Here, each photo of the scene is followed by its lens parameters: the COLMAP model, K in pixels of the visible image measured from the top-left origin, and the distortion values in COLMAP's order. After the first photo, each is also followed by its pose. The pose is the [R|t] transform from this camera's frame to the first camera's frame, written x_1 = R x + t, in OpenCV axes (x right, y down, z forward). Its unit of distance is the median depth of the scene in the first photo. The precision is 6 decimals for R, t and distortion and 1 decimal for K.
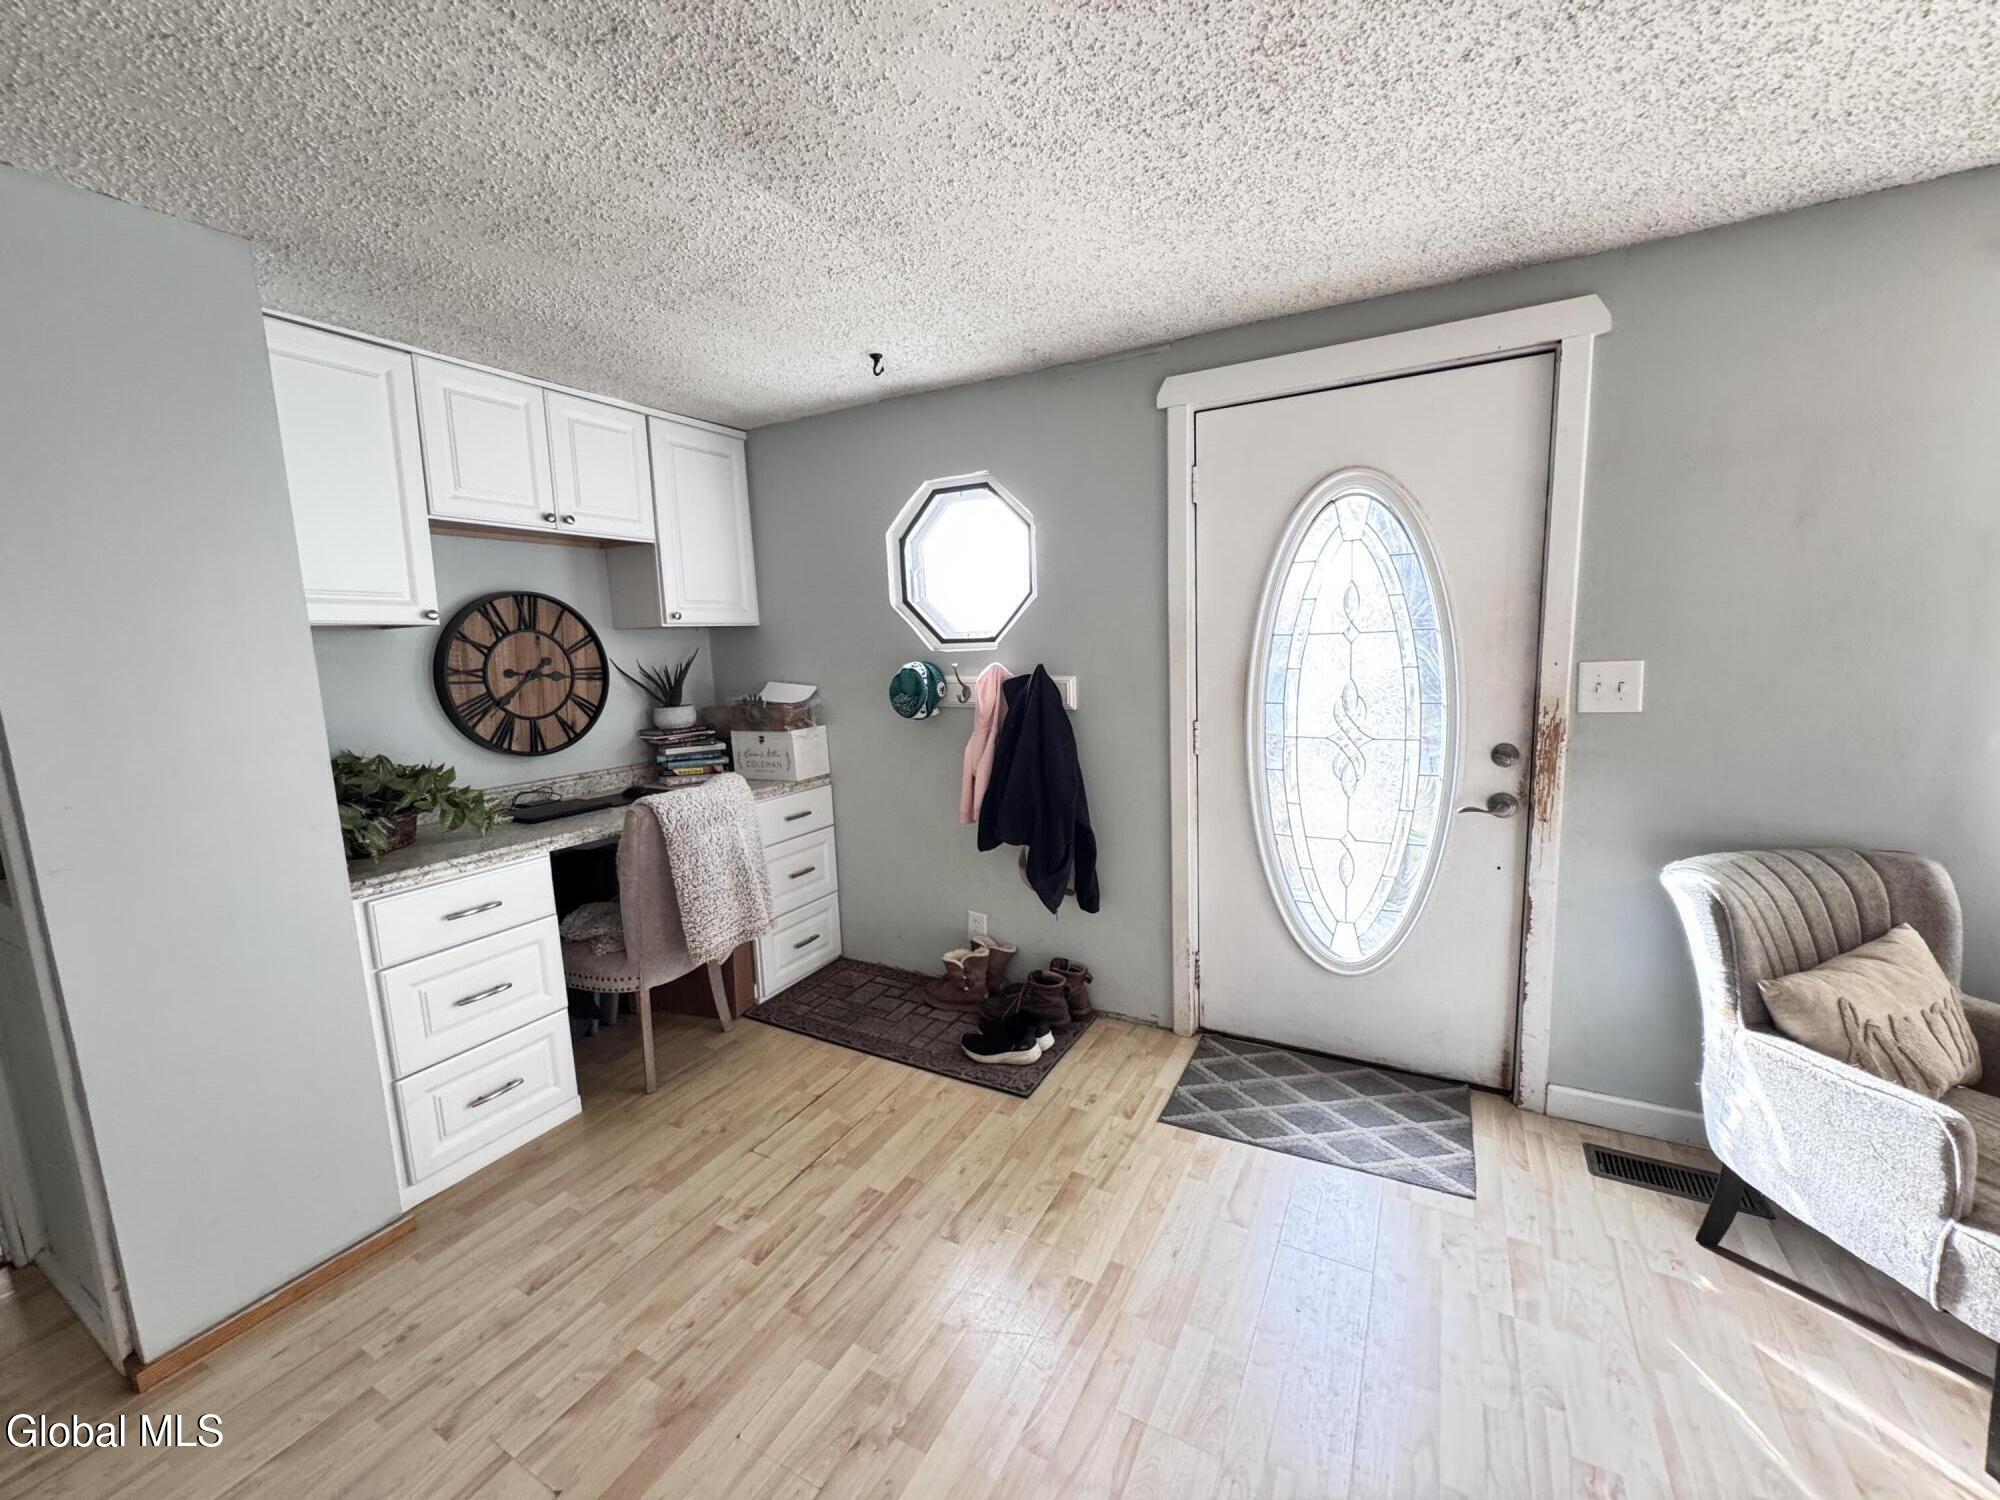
lens RADIAL K [[795.9, 0, 1000.0], [0, 795.9, 750.0], [0, 0, 1]] dist [-0.000691, 0.000399]
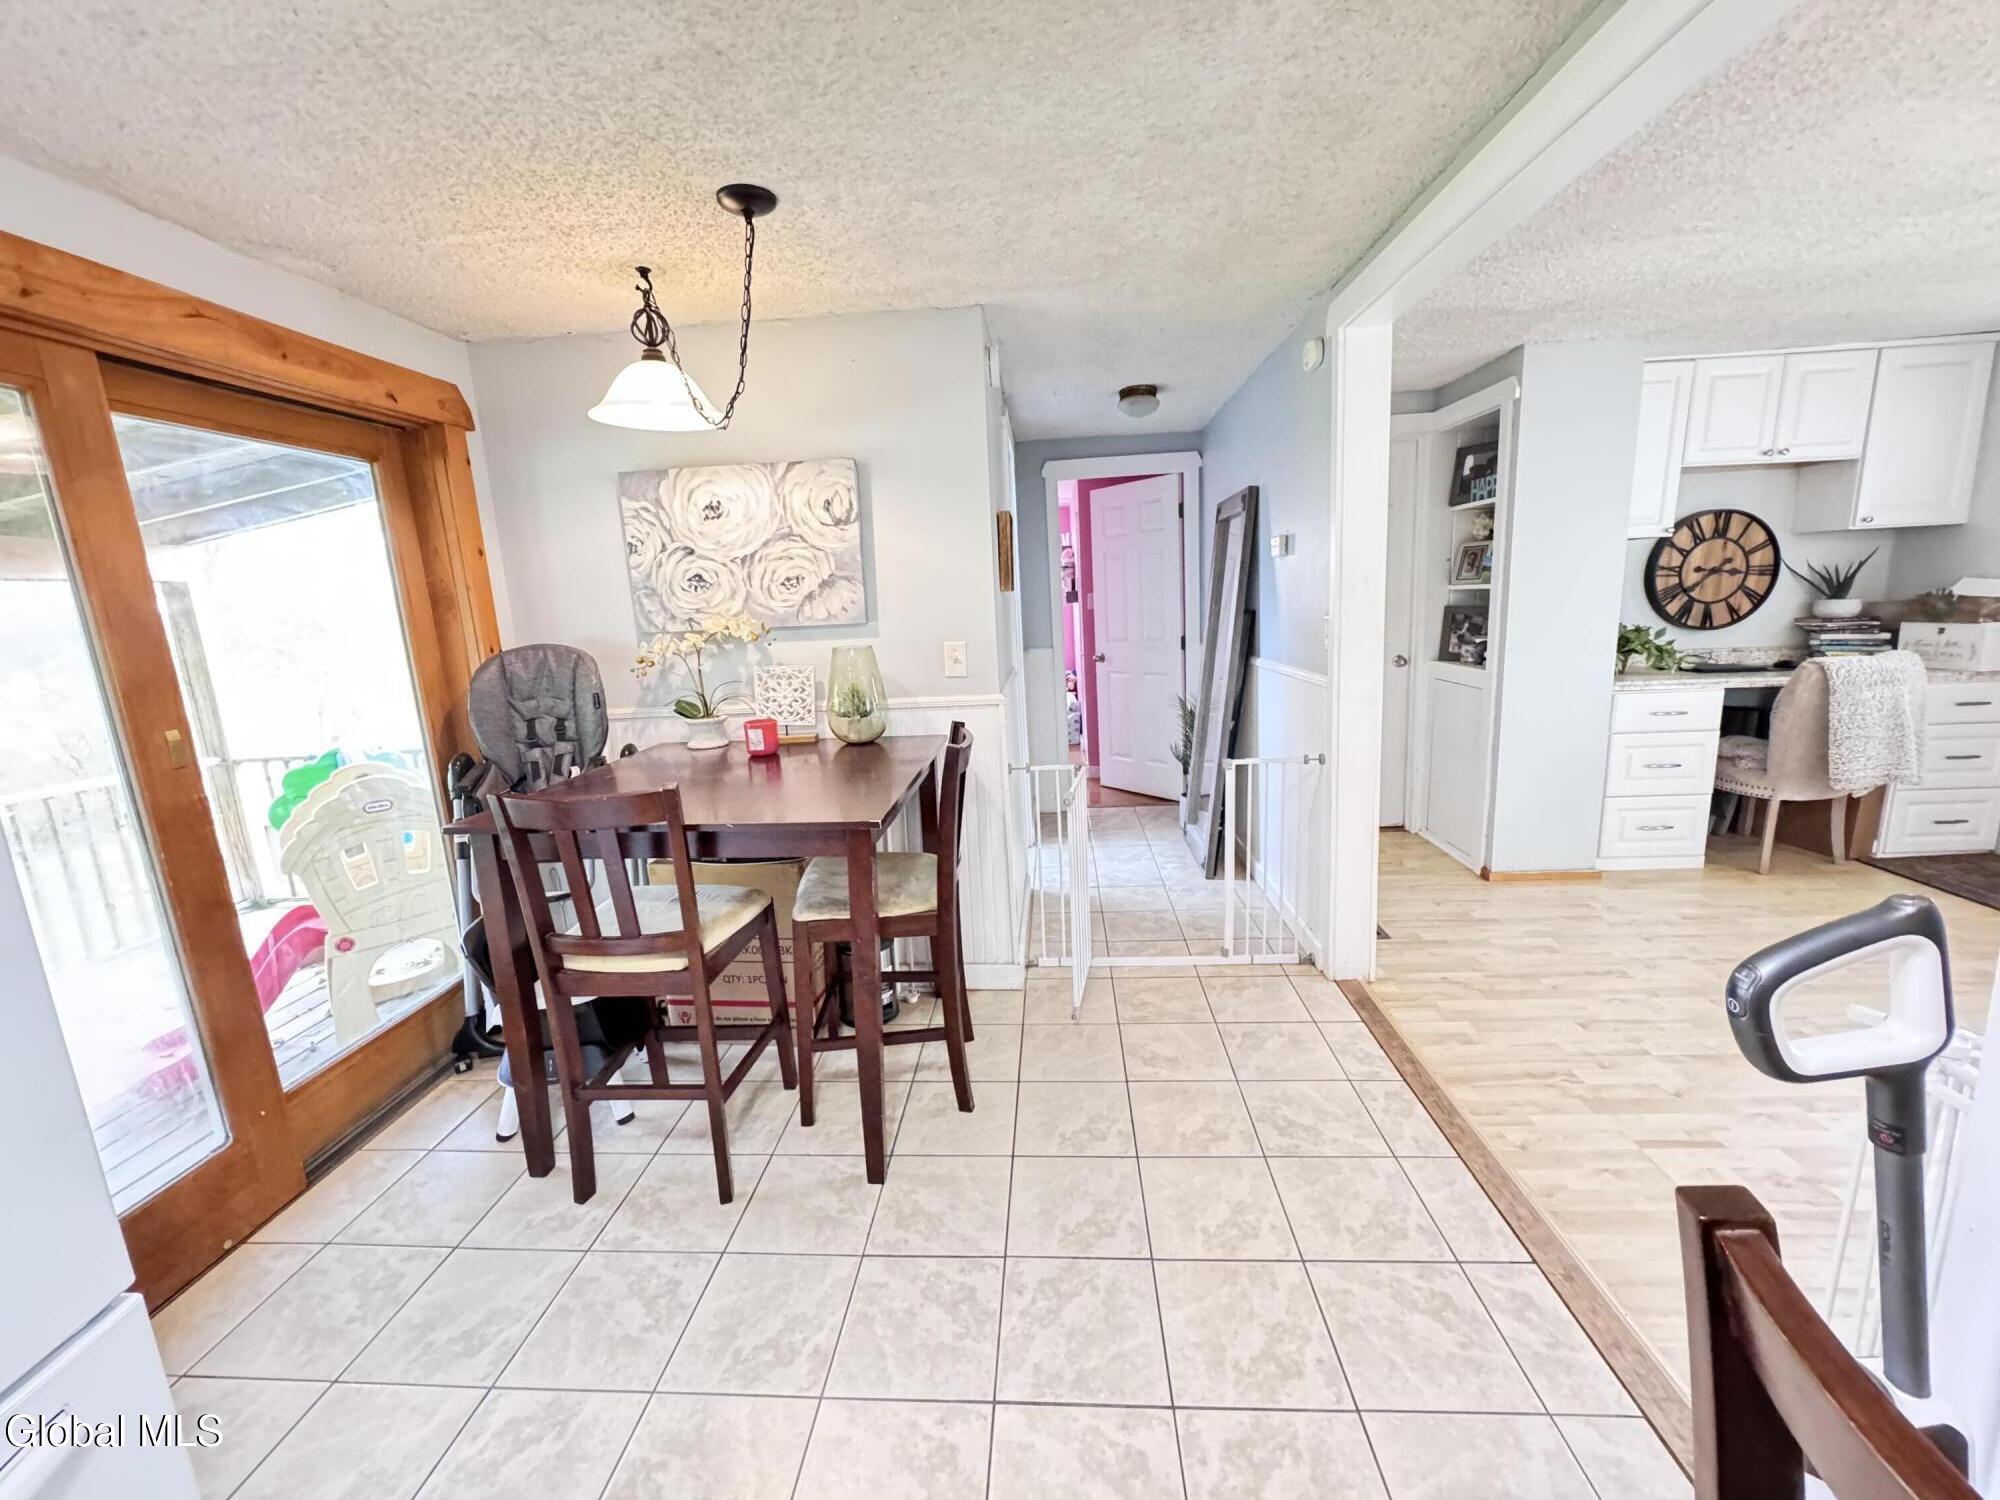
lens RADIAL K [[798.8, 0, 1007.8], [0, 798.8, 748.2], [0, 0, 1]] dist [-0.003357, 0.000261]
pose [[0.432198, 0.187249, -0.882124, 0.156329], [-0.093722, 0.982234, 0.162580, 0.097643], [0.896895, 0.012408, 0.442069, -0.701661]]
